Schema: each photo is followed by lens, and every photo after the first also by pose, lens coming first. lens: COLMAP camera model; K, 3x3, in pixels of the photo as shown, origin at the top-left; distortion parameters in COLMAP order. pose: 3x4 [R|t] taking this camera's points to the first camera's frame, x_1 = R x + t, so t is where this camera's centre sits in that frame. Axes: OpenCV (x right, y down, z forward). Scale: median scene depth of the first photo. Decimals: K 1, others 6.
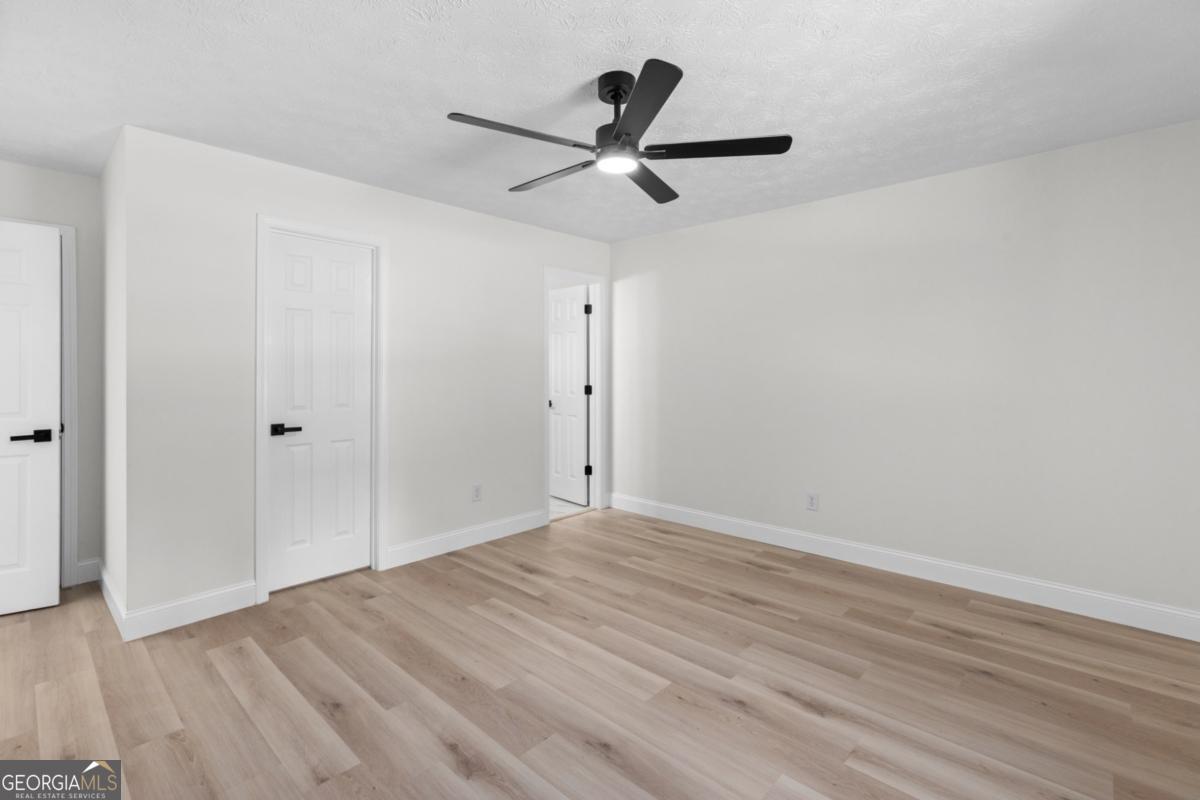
lens RADIAL K [[548.9, 0, 595.9], [0, 548.9, 369.9], [0, 0, 1]] dist [0.002839, 0.000253]
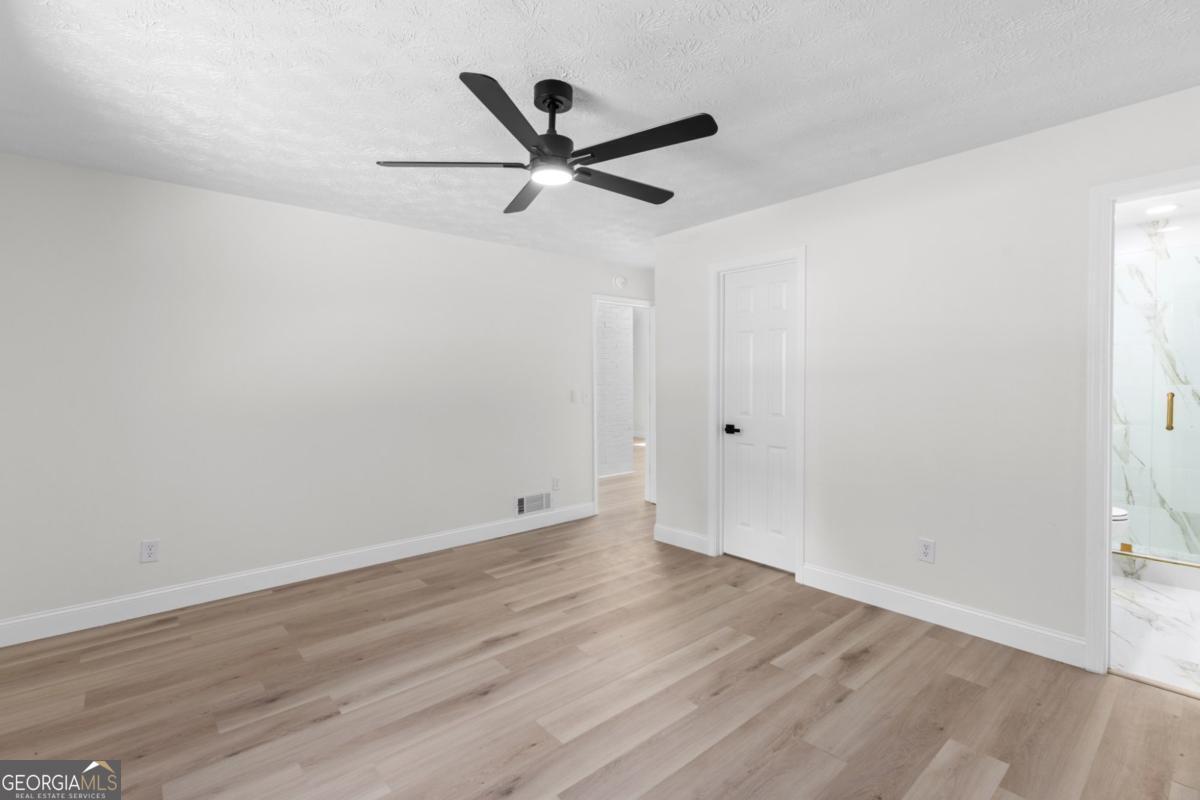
lens RADIAL K [[544.1, 0, 592.4], [0, 544.1, 388.1], [0, 0, 1]] dist [0.002025, -0.000090]
pose [[-0.105953, 0.017488, -0.994217, 0.774608], [0.003645, 0.999845, 0.017198, -0.011029], [0.994365, -0.001802, -0.106000, 0.893510]]
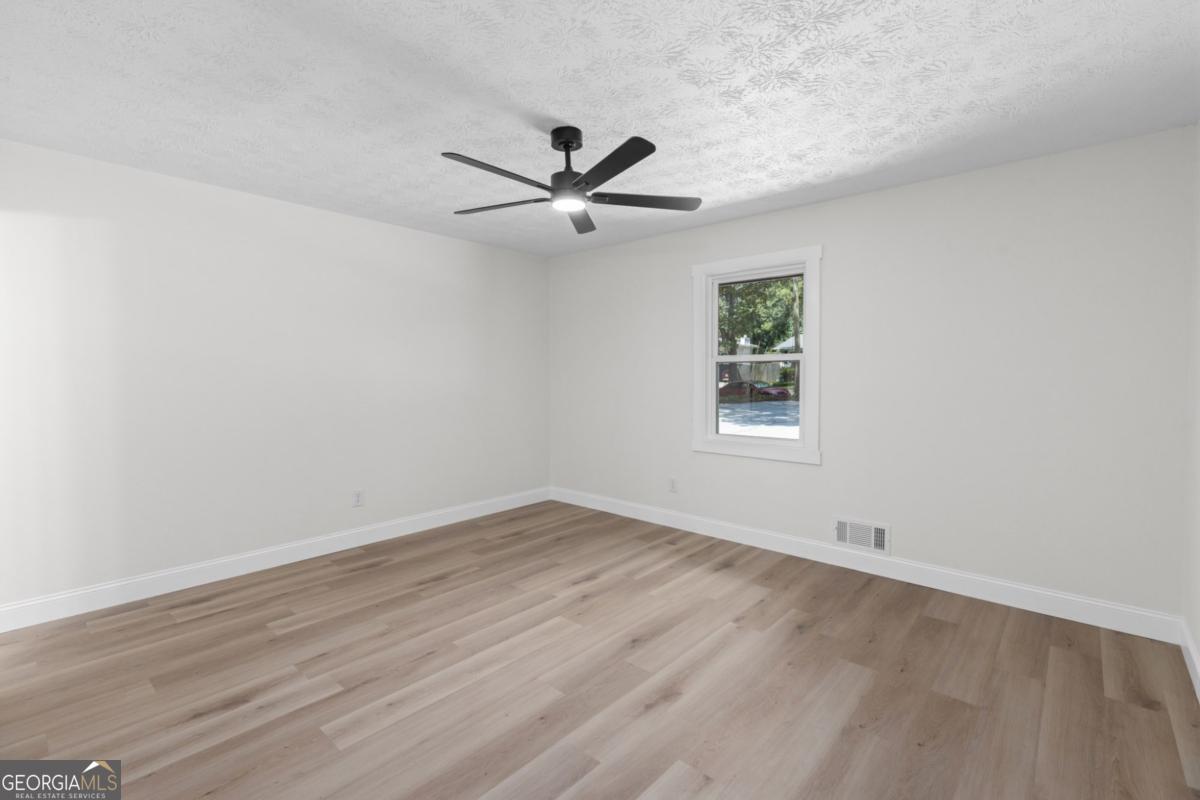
lens RADIAL K [[544.1, 0, 592.4], [0, 544.1, 388.1], [0, 0, 1]] dist [0.002025, -0.000090]
pose [[-0.021555, -0.026573, 0.999414, -0.892806], [0.004141, 0.999636, 0.026668, -0.004165], [-0.999759, 0.004713, -0.021438, 0.741458]]
